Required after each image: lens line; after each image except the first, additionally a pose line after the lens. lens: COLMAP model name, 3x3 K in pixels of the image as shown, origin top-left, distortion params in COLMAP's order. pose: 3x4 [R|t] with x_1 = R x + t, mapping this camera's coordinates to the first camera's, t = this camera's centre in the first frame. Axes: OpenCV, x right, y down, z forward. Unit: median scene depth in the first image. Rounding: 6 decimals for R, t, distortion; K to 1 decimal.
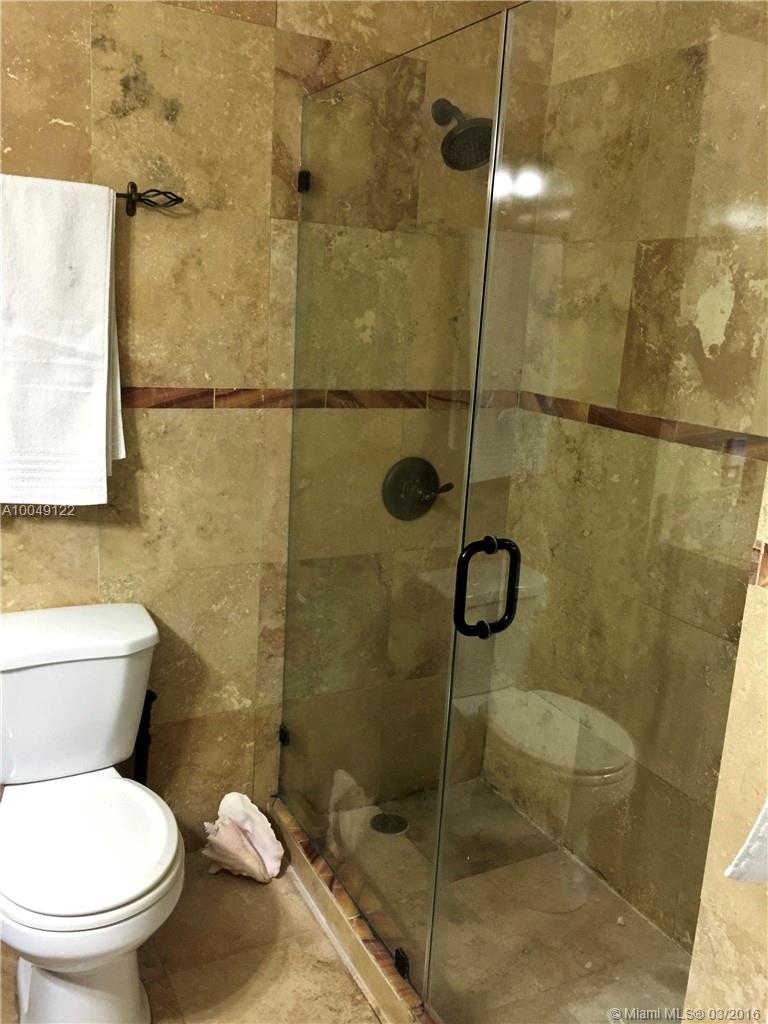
lens RADIAL K [[876.3, 0, 384.0], [0, 876.3, 512.0], [0, 0, 1]] dist [0.089791, -0.111289]
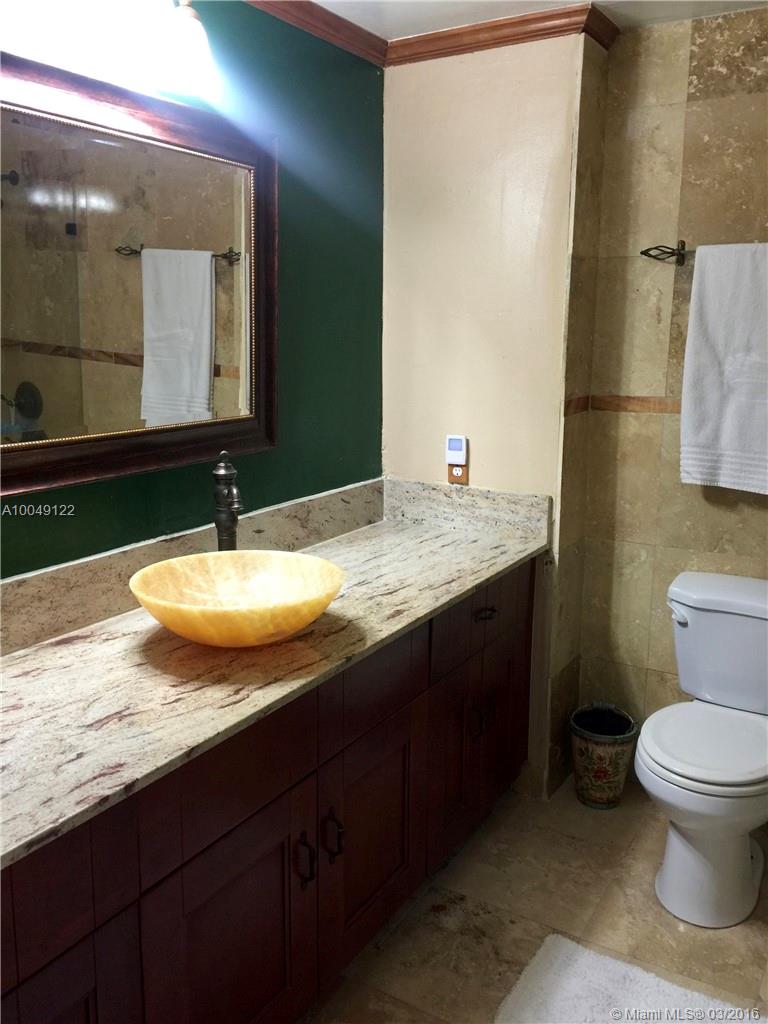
lens RADIAL K [[876.3, 0, 384.0], [0, 876.3, 512.0], [0, 0, 1]] dist [0.089791, -0.111289]
pose [[0.508744, 0.113941, -0.853345, 0.431308], [-0.166696, 0.985482, 0.032204, 0.065466], [0.844625, 0.125865, 0.520352, -0.116024]]
